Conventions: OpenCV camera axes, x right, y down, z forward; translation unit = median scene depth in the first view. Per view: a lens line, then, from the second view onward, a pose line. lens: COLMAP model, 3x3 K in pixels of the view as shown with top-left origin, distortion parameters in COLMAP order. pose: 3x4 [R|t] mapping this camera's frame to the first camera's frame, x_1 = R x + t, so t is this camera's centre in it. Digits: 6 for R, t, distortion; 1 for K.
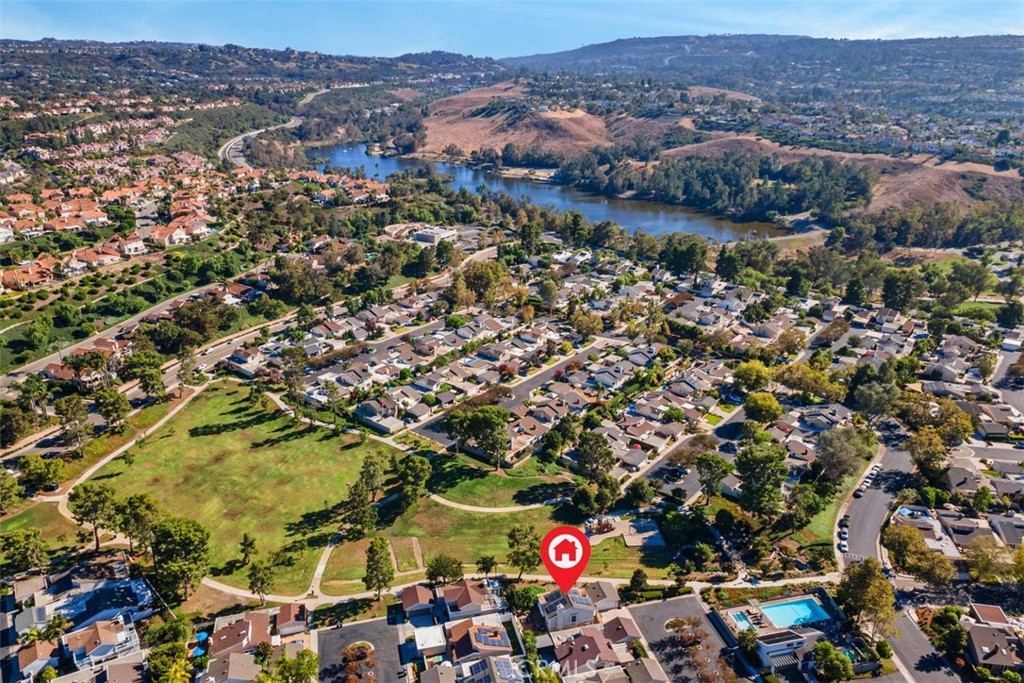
lens RADIAL K [[738.1, 0, 512.0], [0, 738.1, 341.5], [0, 0, 1]] dist [0.003267, 0.090822]
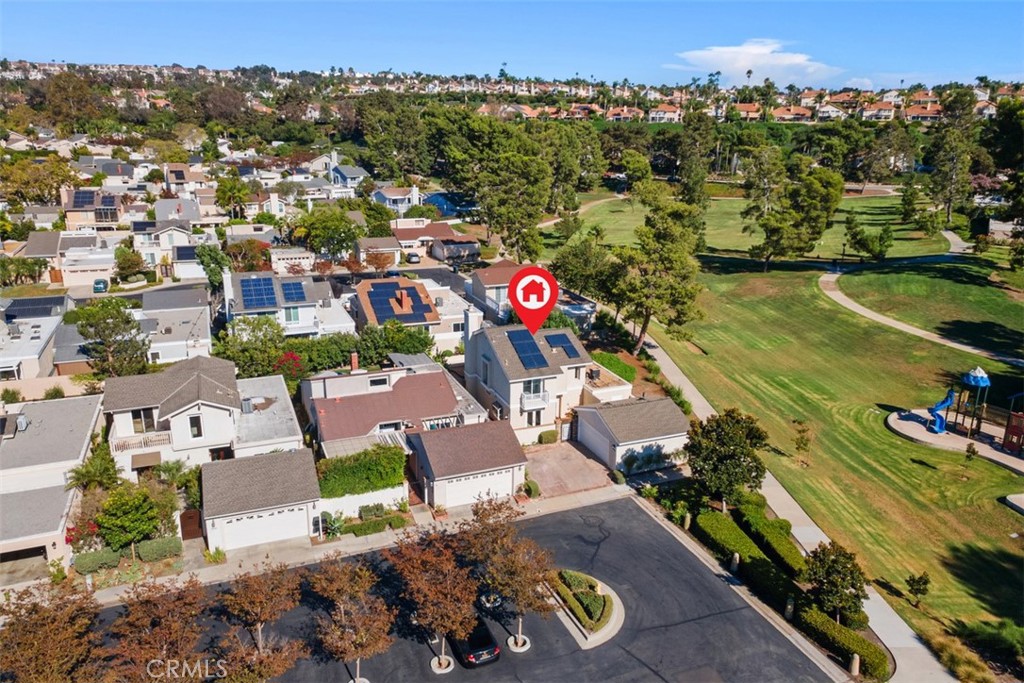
lens RADIAL K [[738.1, 0, 512.0], [0, 738.1, 341.5], [0, 0, 1]] dist [0.003267, 0.090822]
pose [[0.137735, 0.298907, -0.944290, 0.382682], [-0.375520, 0.897958, 0.229467, 0.259157], [0.916522, 0.322994, 0.235926, 0.864636]]
